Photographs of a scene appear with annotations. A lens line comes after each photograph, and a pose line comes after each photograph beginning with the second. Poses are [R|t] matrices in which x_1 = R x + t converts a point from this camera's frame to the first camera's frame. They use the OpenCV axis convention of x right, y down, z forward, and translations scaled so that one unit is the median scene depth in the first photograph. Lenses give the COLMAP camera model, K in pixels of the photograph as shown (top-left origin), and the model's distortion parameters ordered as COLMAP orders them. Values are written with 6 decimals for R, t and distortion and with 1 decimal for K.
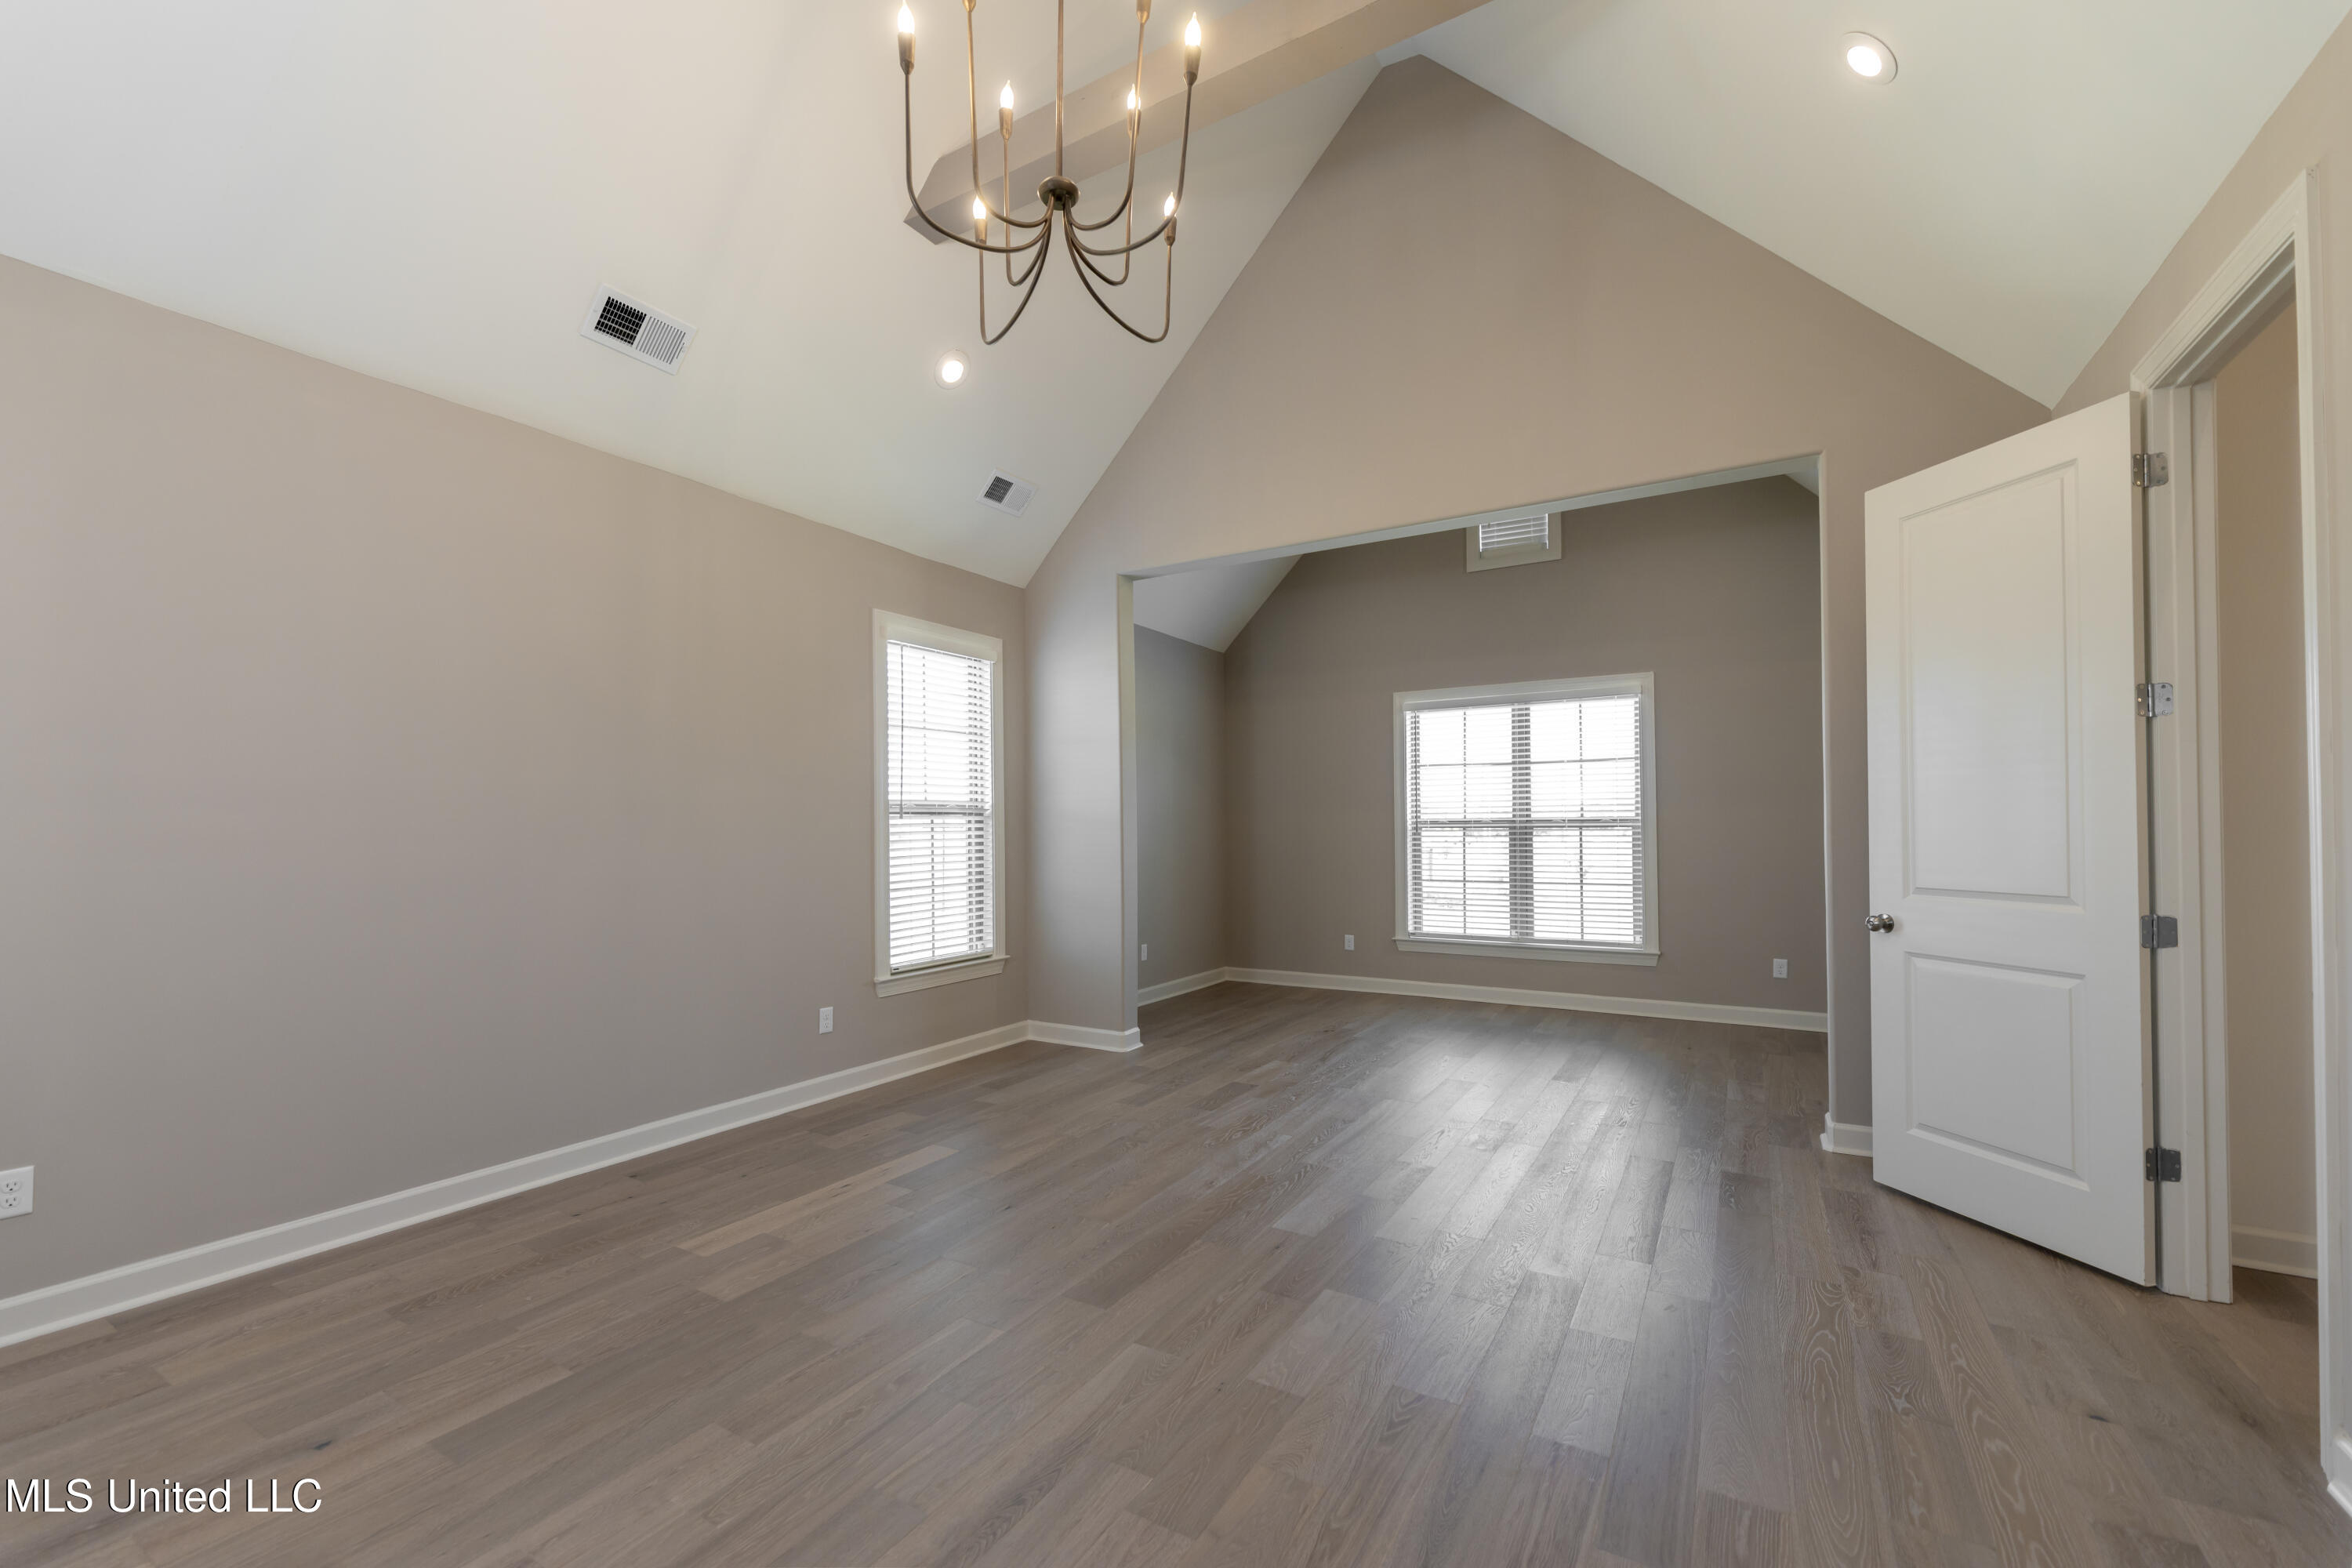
lens RADIAL K [[980.1, 0, 1176.0], [0, 980.1, 784.0], [0, 0, 1]] dist [0.000666, 0.000022]
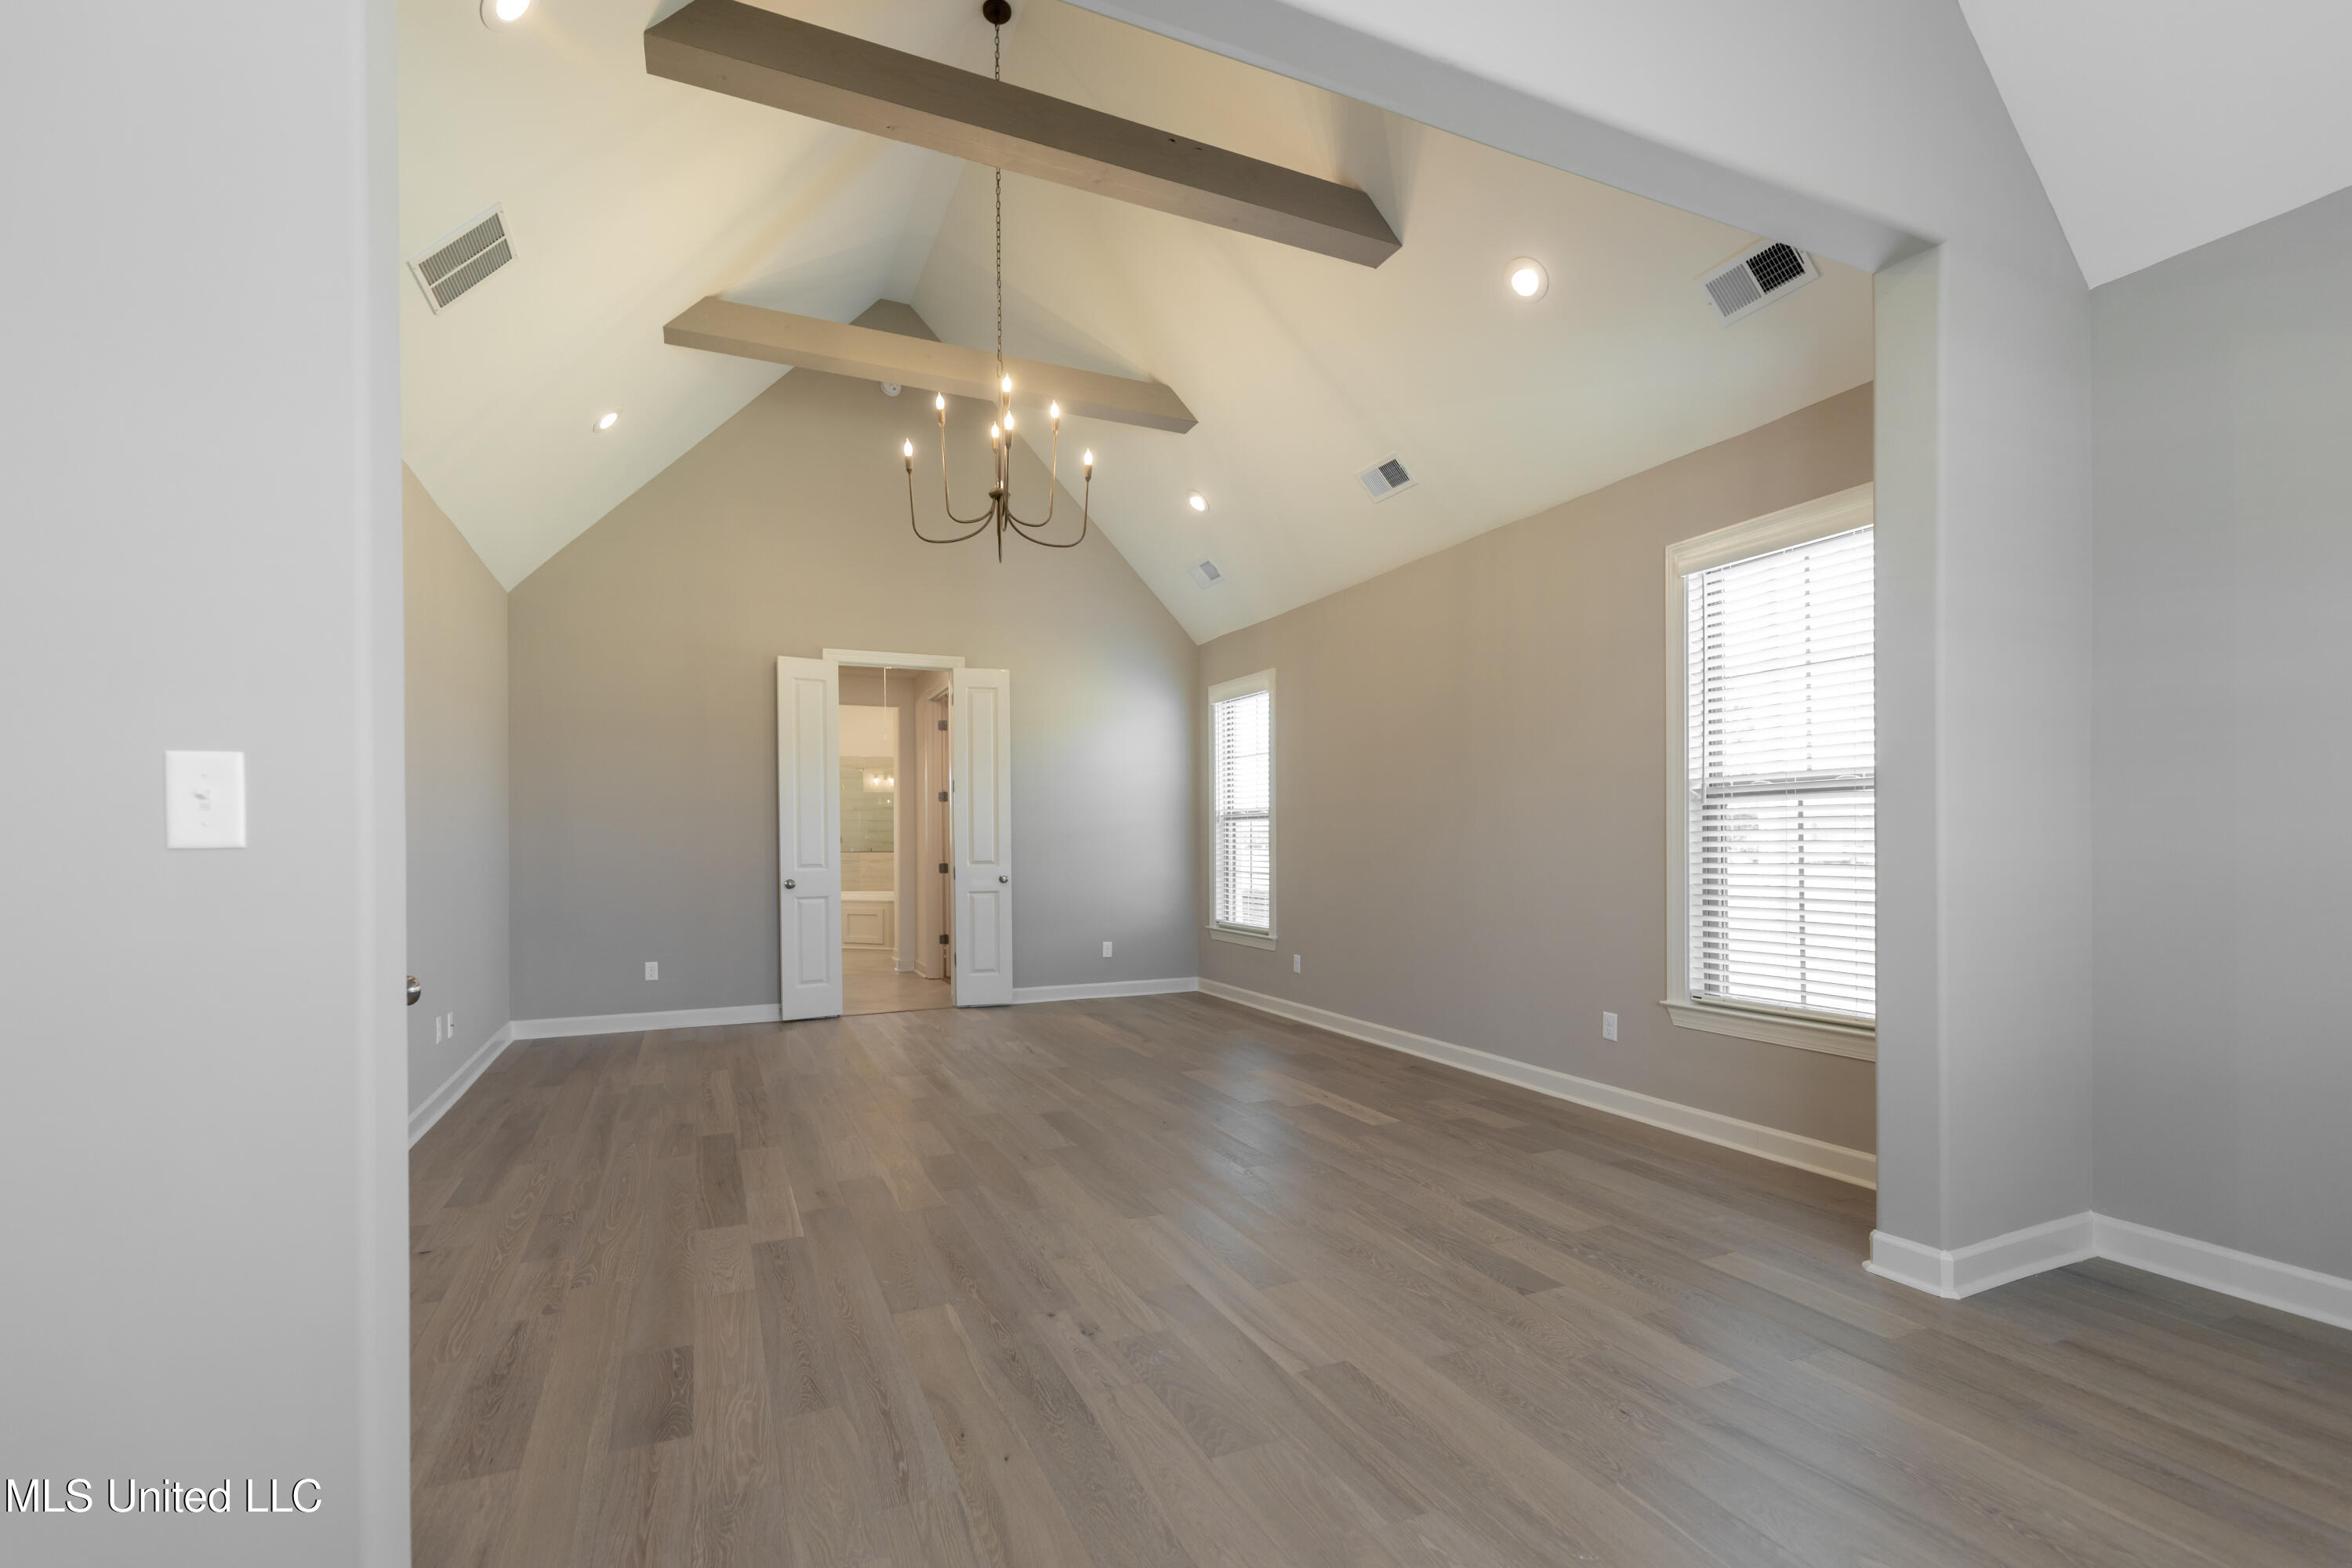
lens RADIAL K [[1036.6, 0, 1186.1], [0, 1036.6, 832.8], [0, 0, 1]] dist [0.001303, 0.000122]
pose [[-0.565975, 0.006996, -0.824392, 0.715119], [0.048027, 0.998546, -0.024499, 0.061881], [0.823022, -0.053459, -0.565488, 1.284266]]
